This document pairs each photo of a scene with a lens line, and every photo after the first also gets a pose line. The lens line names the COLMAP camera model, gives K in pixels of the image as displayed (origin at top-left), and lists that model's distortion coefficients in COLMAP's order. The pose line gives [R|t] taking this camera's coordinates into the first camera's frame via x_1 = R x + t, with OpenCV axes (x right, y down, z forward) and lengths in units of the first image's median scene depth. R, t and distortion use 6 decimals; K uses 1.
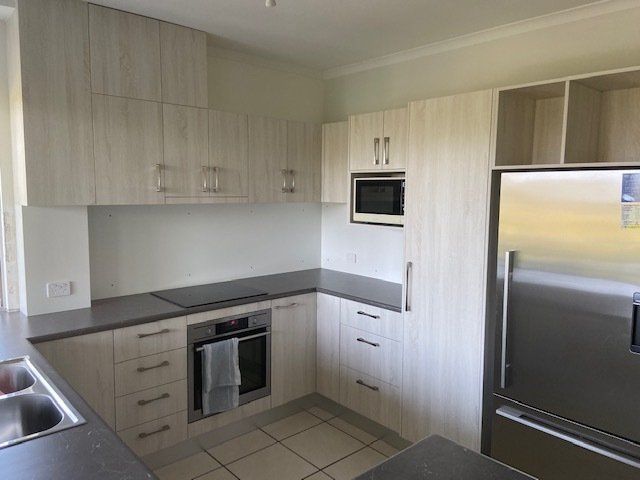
lens RADIAL K [[482.0, 0, 320.0], [0, 482.0, 240.0], [0, 0, 1]] dist [0.142017, -0.186795]
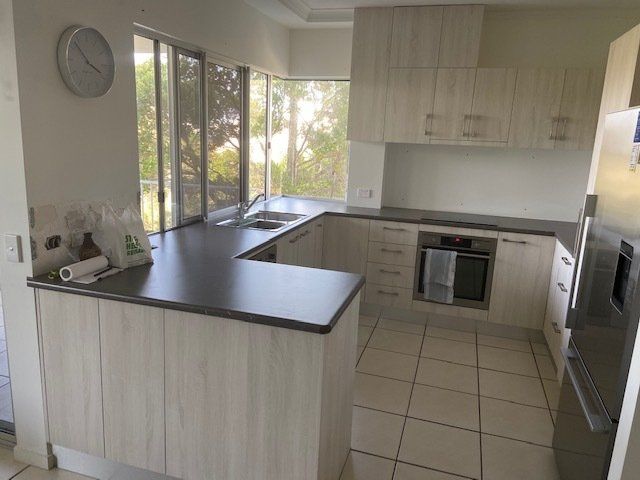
lens RADIAL K [[482.0, 0, 320.0], [0, 482.0, 240.0], [0, 0, 1]] dist [0.142017, -0.186795]
pose [[0.519643, 0.200983, -0.830407, 0.700252], [-0.137153, 0.978956, 0.151110, 0.025687], [0.843303, 0.035370, 0.536273, 0.007603]]
